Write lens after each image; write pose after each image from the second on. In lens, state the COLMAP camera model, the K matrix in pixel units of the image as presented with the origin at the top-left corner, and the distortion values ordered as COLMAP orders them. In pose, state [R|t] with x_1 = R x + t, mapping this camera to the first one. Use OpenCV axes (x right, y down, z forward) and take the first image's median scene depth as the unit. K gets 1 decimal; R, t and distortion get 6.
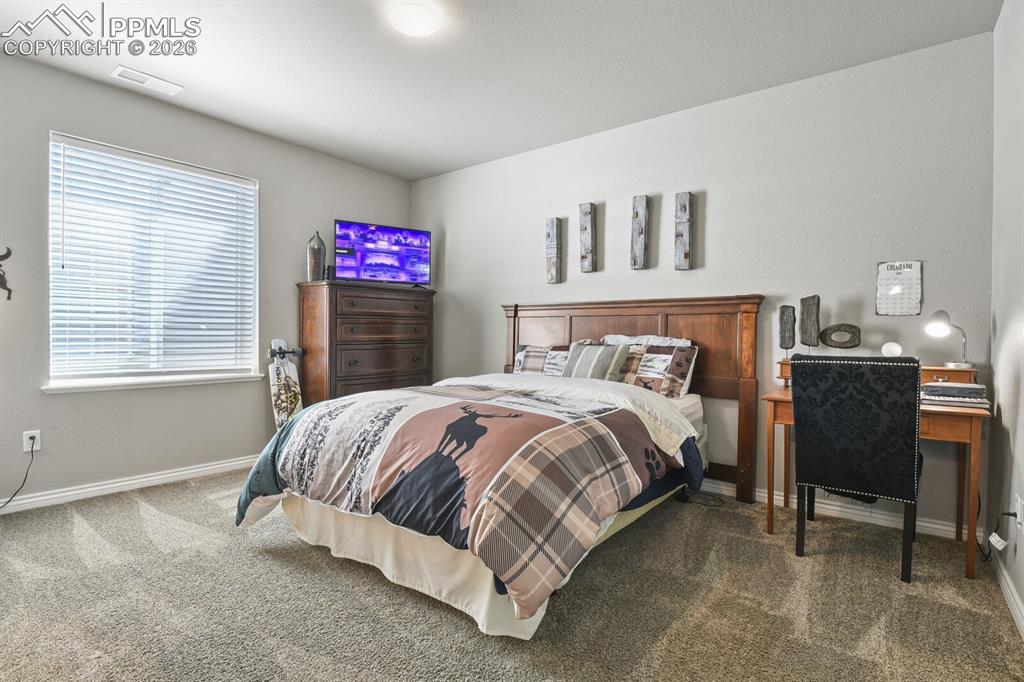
lens RADIAL K [[488.2, 0, 513.3], [0, 488.2, 344.7], [0, 0, 1]] dist [-0.000512, 0.000008]
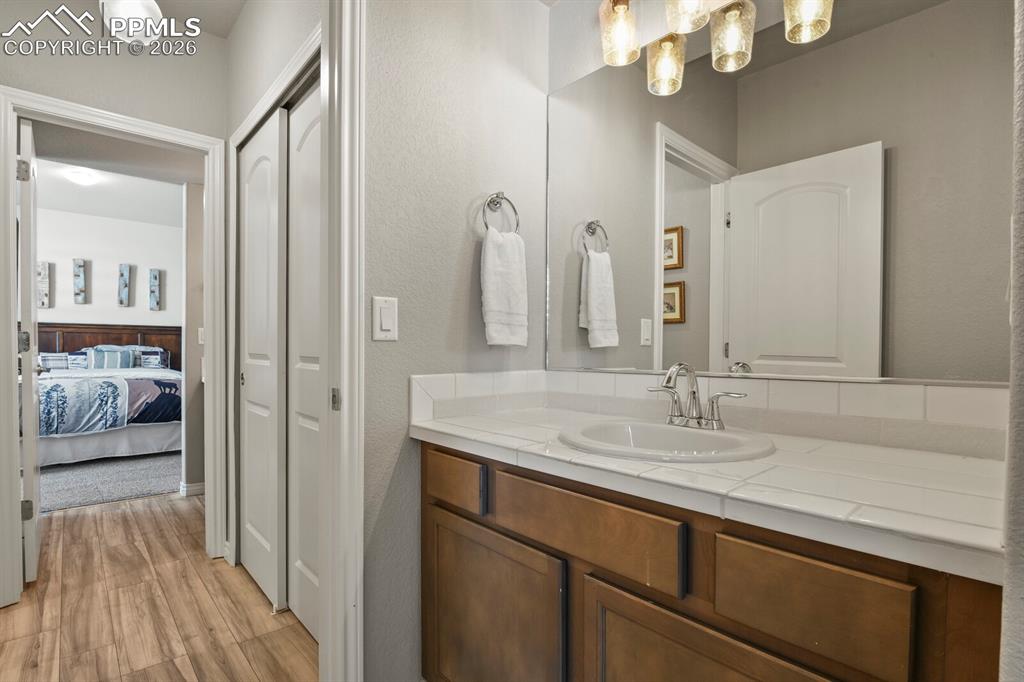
lens RADIAL K [[488.2, 0, 513.3], [0, 488.2, 344.7], [0, 0, 1]] dist [-0.000512, 0.000008]
pose [[0.161655, -0.001582, 0.986846, -1.286682], [0.013798, 0.999905, -0.000657, -0.001519], [-0.986751, 0.013723, 0.161662, -0.663200]]
